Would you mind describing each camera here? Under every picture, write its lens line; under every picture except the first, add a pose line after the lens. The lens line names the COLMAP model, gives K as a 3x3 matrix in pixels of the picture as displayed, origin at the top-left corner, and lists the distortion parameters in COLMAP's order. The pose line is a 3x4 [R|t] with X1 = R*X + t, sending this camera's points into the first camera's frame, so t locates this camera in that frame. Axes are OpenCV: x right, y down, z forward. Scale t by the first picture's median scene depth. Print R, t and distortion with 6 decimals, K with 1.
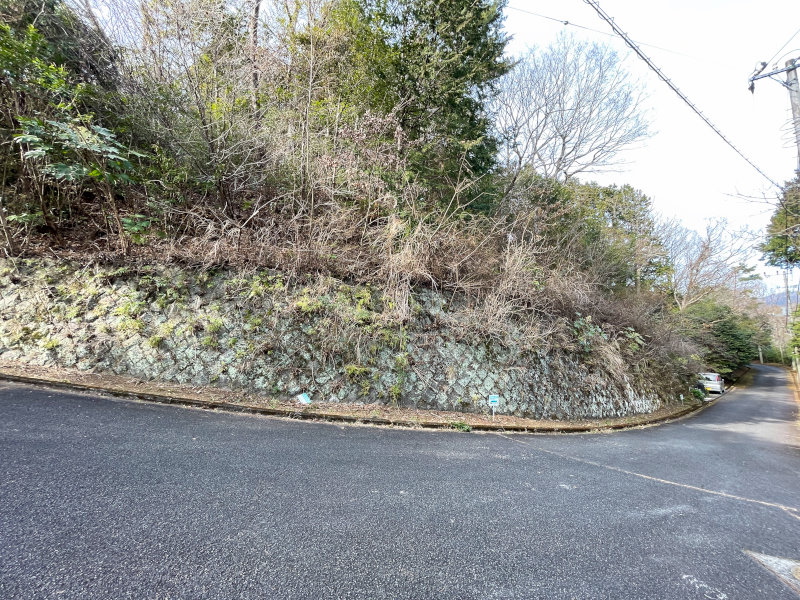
lens RADIAL K [[322.3, 0, 400.0], [0, 322.3, 300.0], [0, 0, 1]] dist [-0.002187, -0.000431]
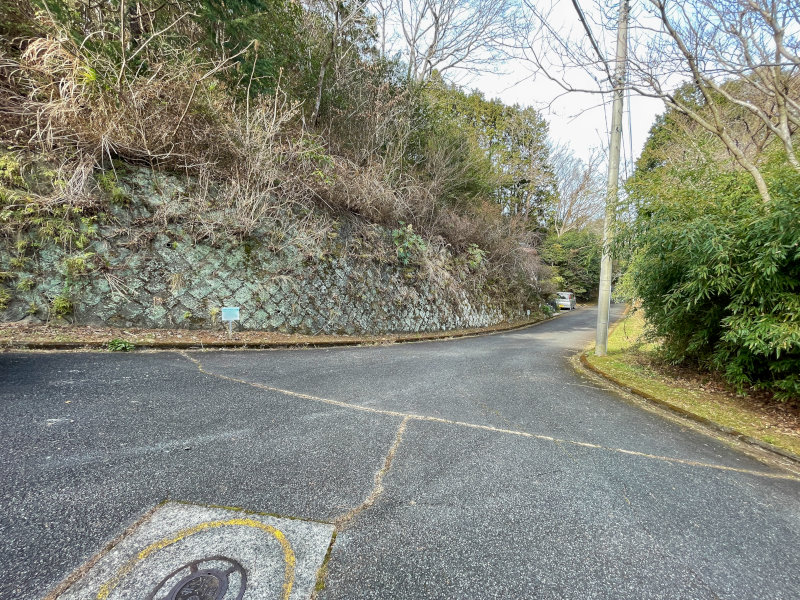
lens RADIAL K [[322.3, 0, 400.0], [0, 322.3, 300.0], [0, 0, 1]] dist [-0.002187, -0.000431]
pose [[0.976668, -0.020871, 0.213740, 0.562687], [-0.025668, 0.976787, 0.212668, 0.100914], [-0.213217, -0.213192, 0.953461, 0.156212]]
